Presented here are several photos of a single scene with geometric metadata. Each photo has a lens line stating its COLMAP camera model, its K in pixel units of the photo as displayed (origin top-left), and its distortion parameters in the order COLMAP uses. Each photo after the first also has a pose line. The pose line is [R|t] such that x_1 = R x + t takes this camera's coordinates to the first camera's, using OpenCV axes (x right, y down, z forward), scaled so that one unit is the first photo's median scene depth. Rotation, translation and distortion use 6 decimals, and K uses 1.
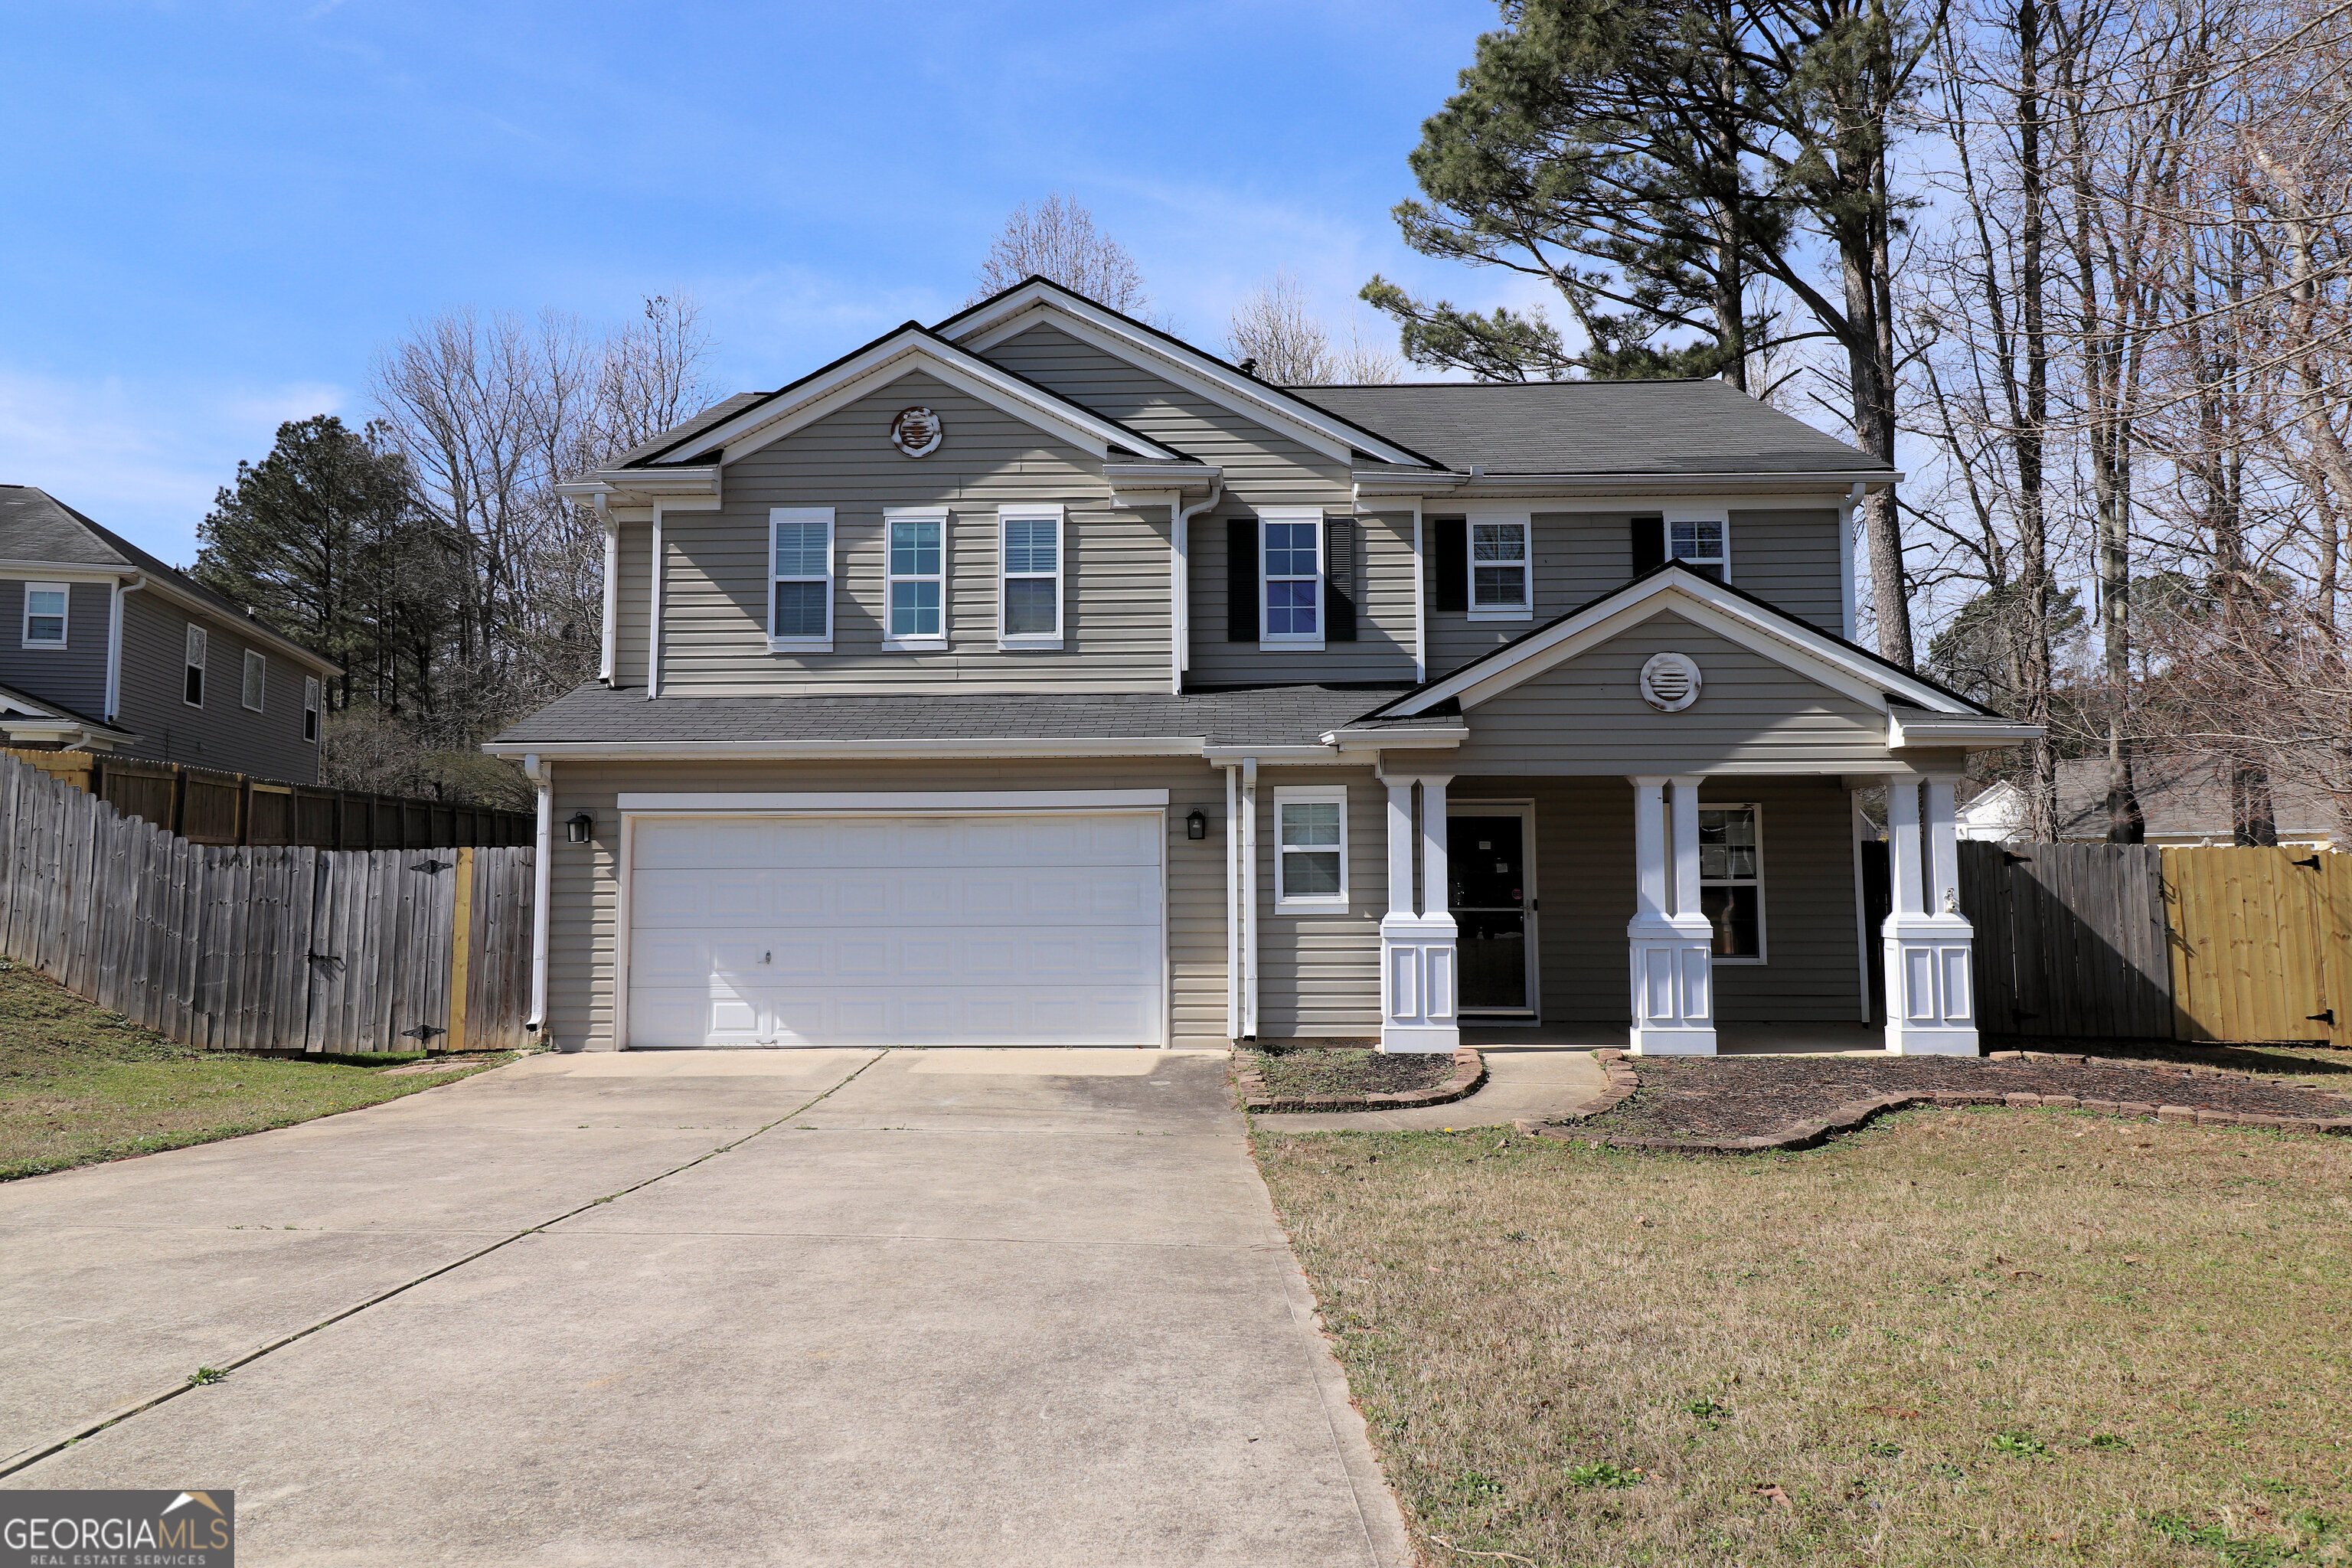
lens RADIAL K [[1623.8, 0, 1176.0], [0, 1623.8, 784.0], [0, 0, 1]] dist [0.001163, 0.001145]
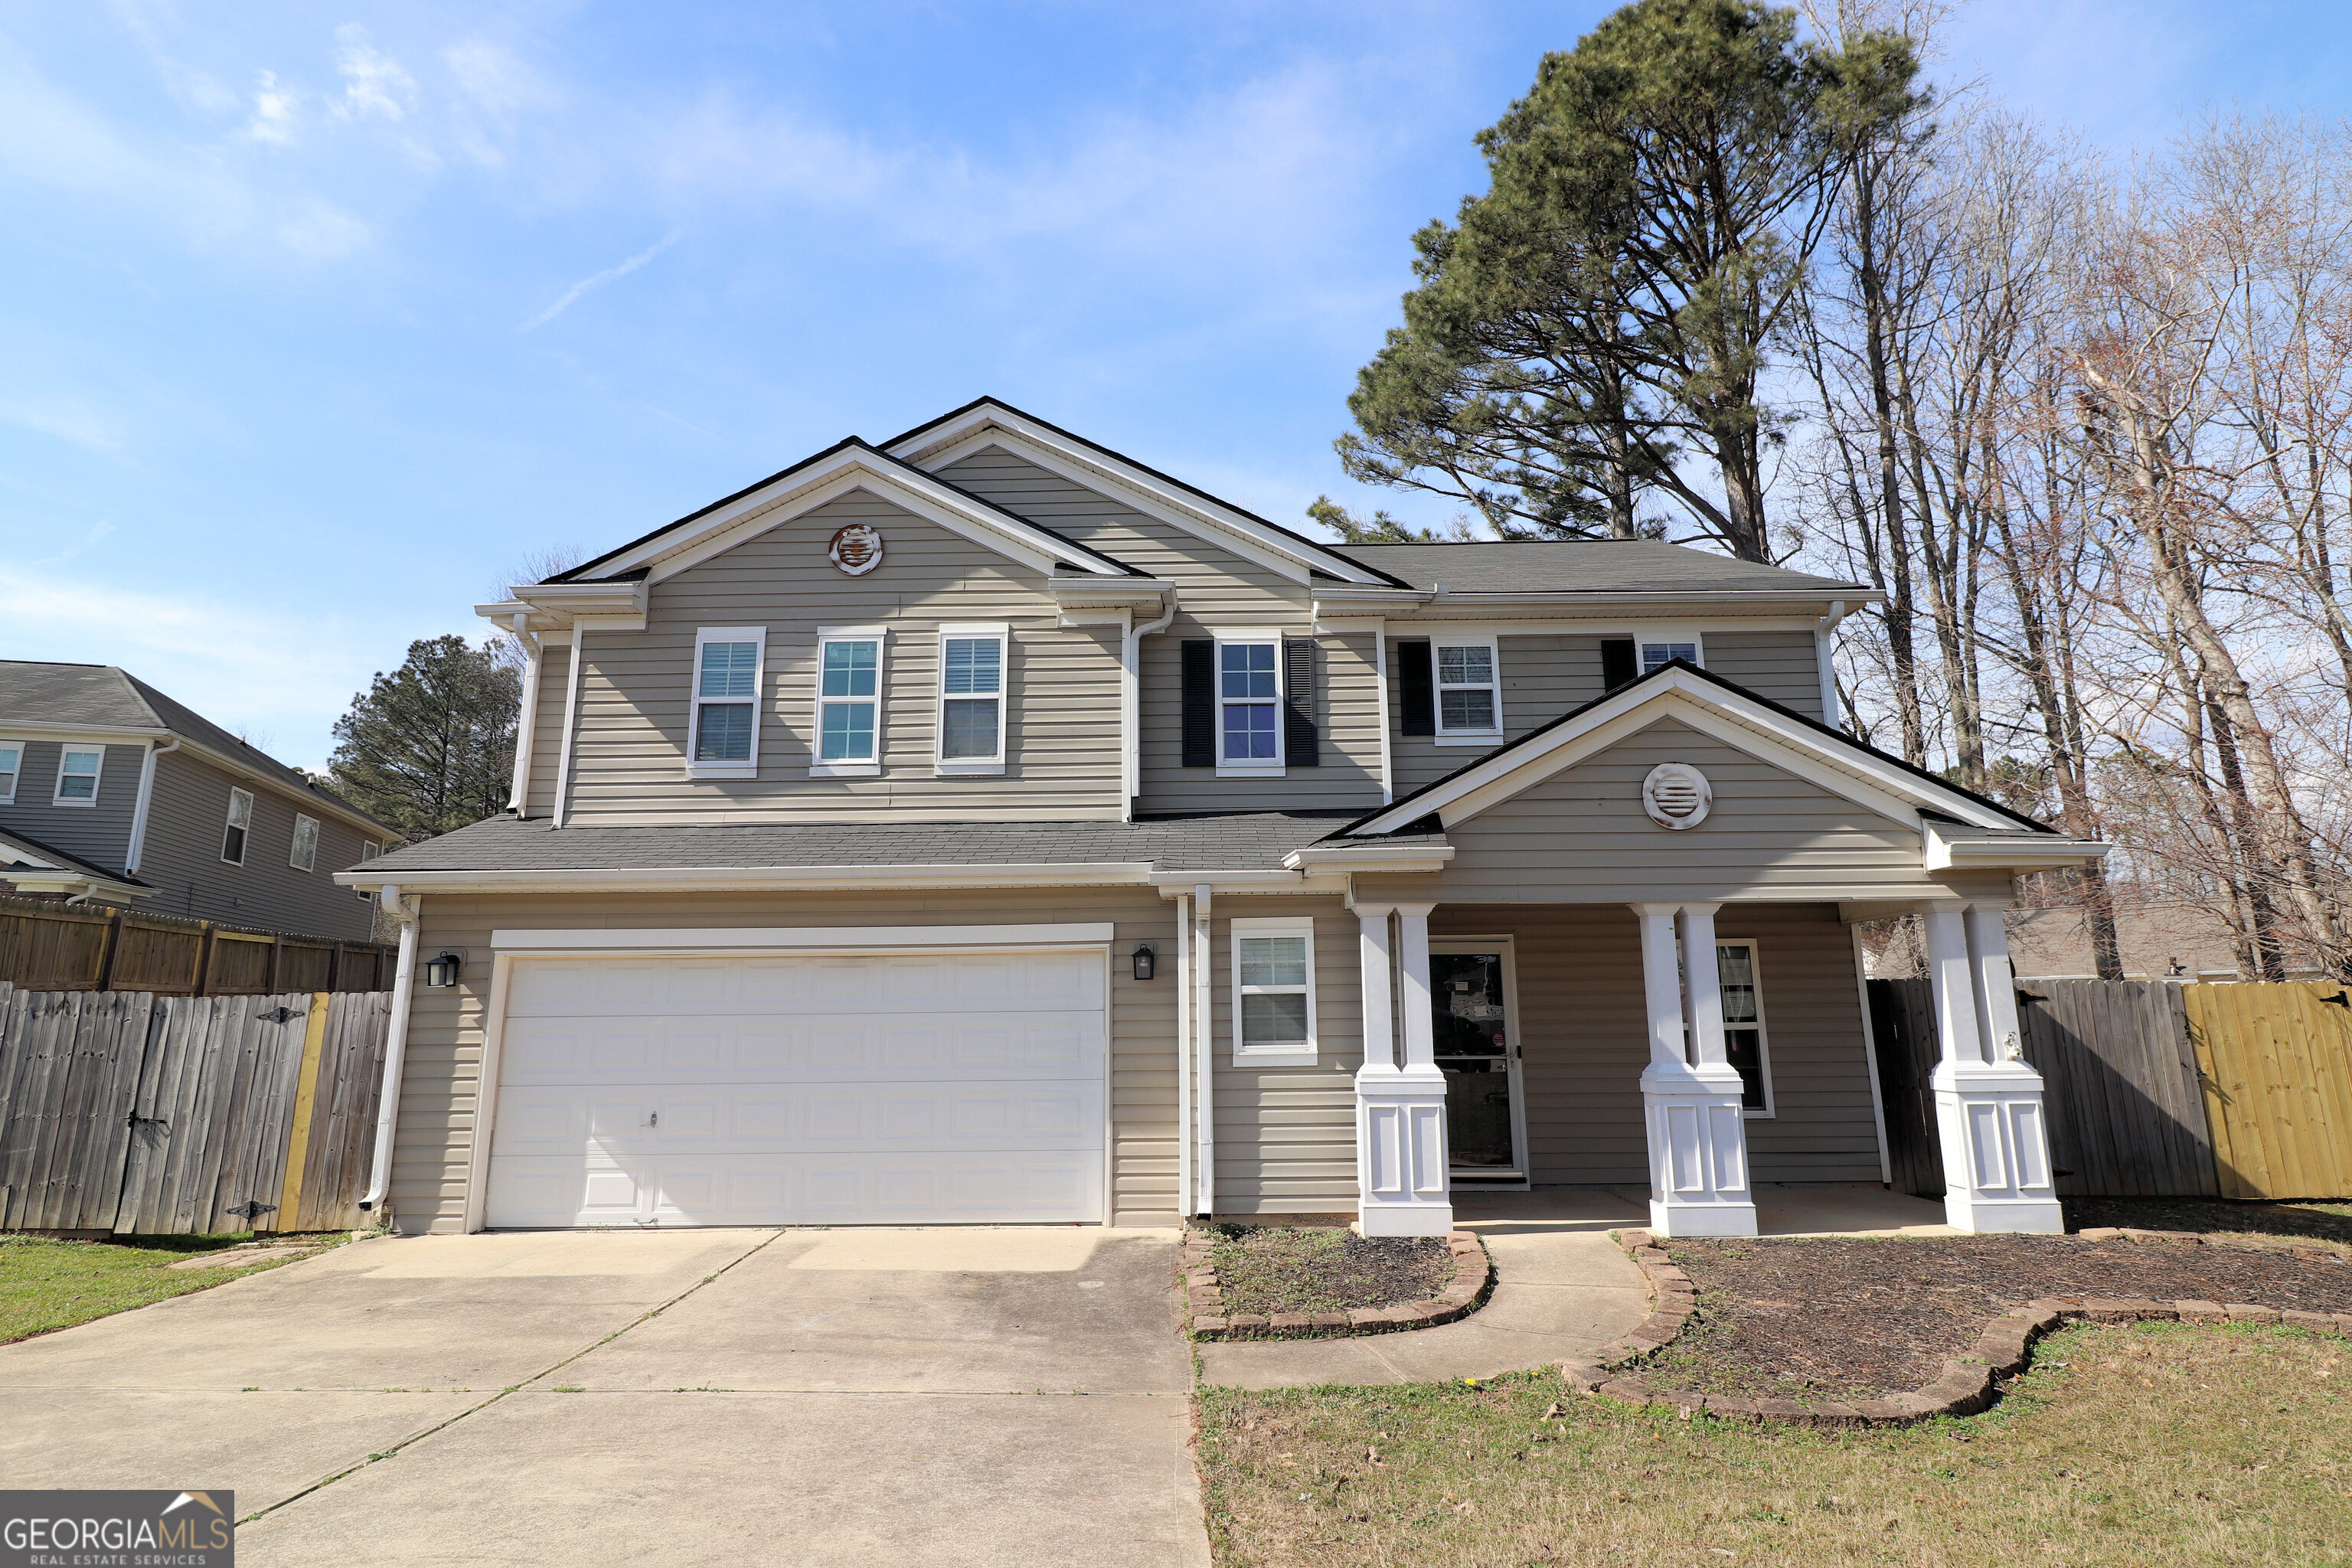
lens RADIAL K [[1233.8, 0, 1203.2], [0, 1233.8, 766.6], [0, 0, 1]] dist [0.002226, -0.011473]
pose [[0.999537, 0.000954, 0.030410, 0.023006], [0.003474, 0.989391, -0.145239, 0.016021], [-0.030226, 0.145277, 0.988929, 0.301239]]
